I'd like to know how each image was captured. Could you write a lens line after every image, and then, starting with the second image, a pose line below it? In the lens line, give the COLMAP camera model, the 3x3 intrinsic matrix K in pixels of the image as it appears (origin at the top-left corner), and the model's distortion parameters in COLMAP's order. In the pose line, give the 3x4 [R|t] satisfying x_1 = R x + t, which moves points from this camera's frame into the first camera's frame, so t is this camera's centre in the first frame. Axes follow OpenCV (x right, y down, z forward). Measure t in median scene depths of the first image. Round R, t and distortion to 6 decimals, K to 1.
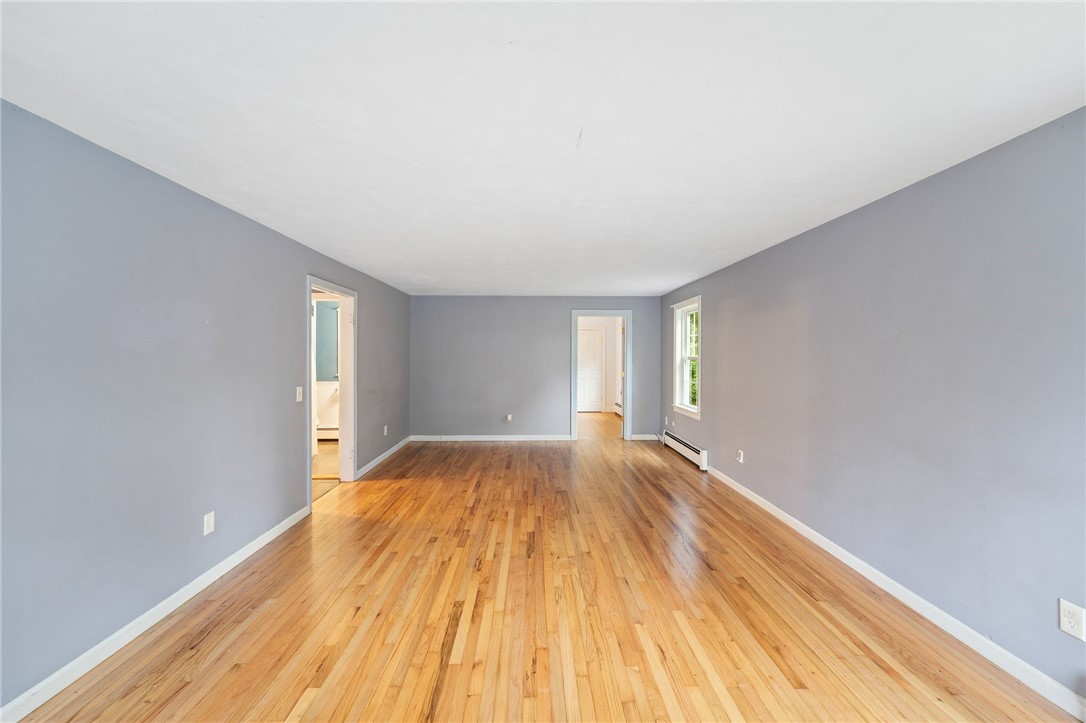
lens RADIAL K [[442.9, 0, 545.6], [0, 442.9, 357.3], [0, 0, 1]] dist [0.003111, -0.000207]
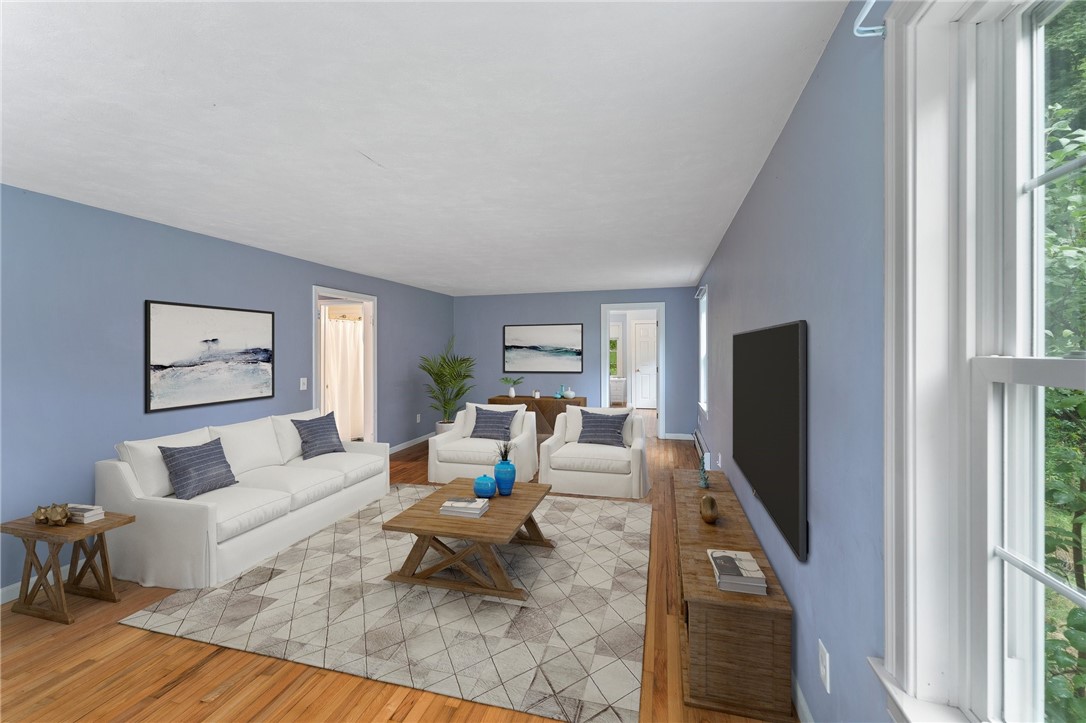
lens RADIAL K [[442.9, 0, 547.3], [0, 442.9, 356.9], [0, 0, 1]] dist [0.003111, -0.000207]
pose [[0.958866, -0.002264, -0.283851, 0.247526], [0.004864, 0.999952, 0.008455, 0.000988], [0.283819, -0.009488, 0.958831, 0.017566]]
